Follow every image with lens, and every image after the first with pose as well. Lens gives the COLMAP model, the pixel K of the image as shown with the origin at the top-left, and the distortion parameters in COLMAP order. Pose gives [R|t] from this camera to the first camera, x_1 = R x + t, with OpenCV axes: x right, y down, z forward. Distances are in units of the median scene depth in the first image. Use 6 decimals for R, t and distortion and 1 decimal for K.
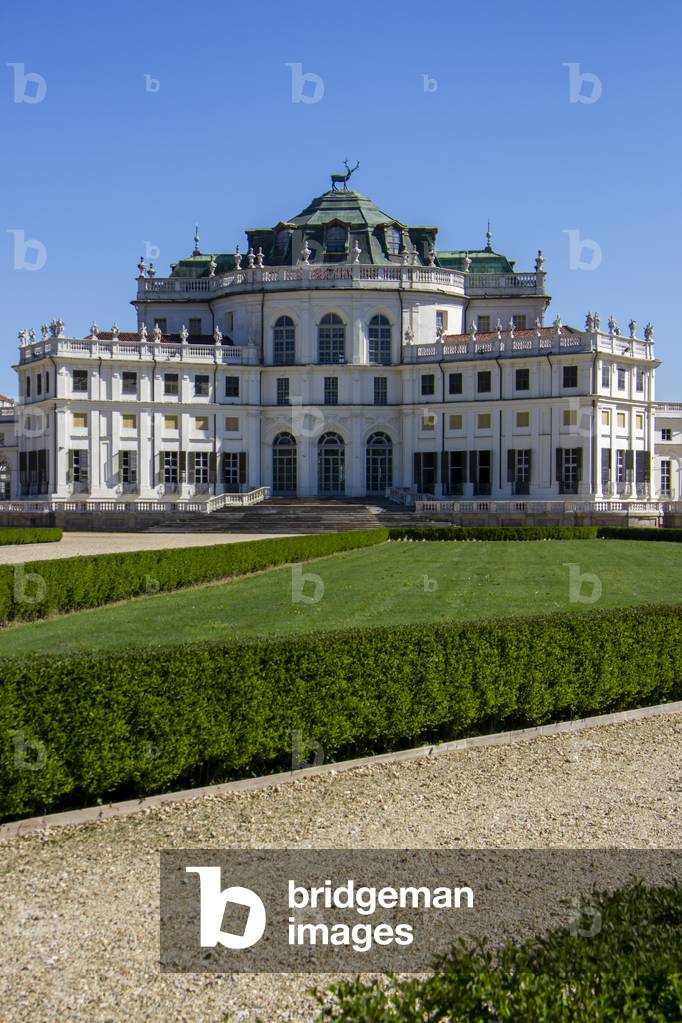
lens RADIAL K [[808.9, 0, 341.0], [0, 808.9, 511.5], [0, 0, 1]] dist [0.005816, 0.002713]
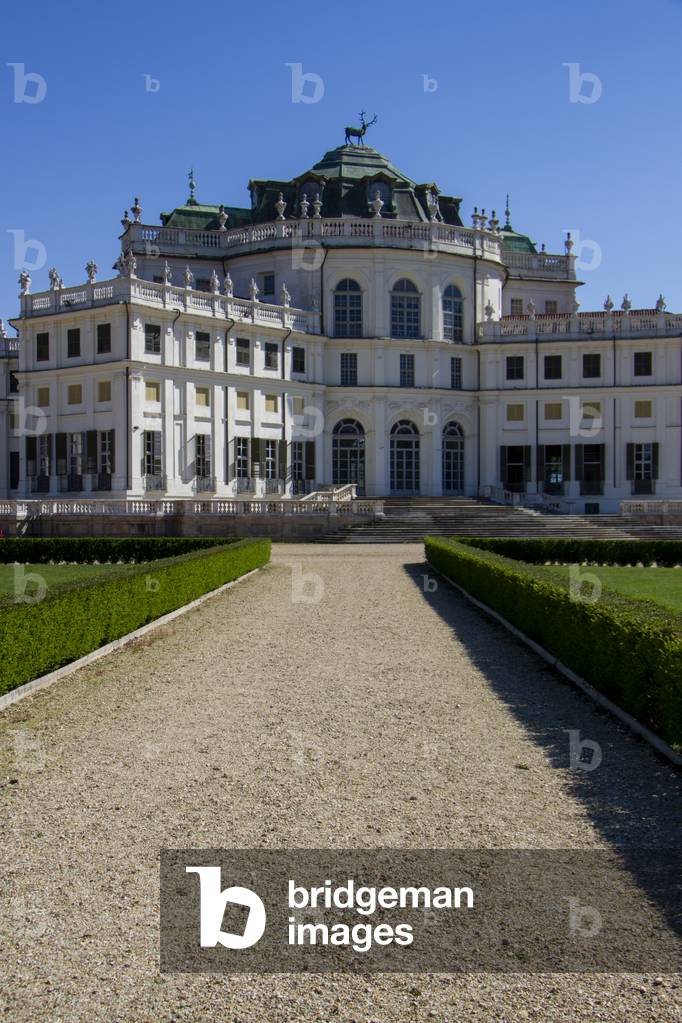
lens RADIAL K [[808.9, 0, 341.0], [0, 808.9, 511.5], [0, 0, 1]] dist [0.005816, 0.002713]
pose [[0.972032, -0.001240, 0.234845, -0.290689], [0.002585, 0.999982, -0.005421, 0.001655], [-0.234834, 0.005876, 0.972018, 0.210221]]
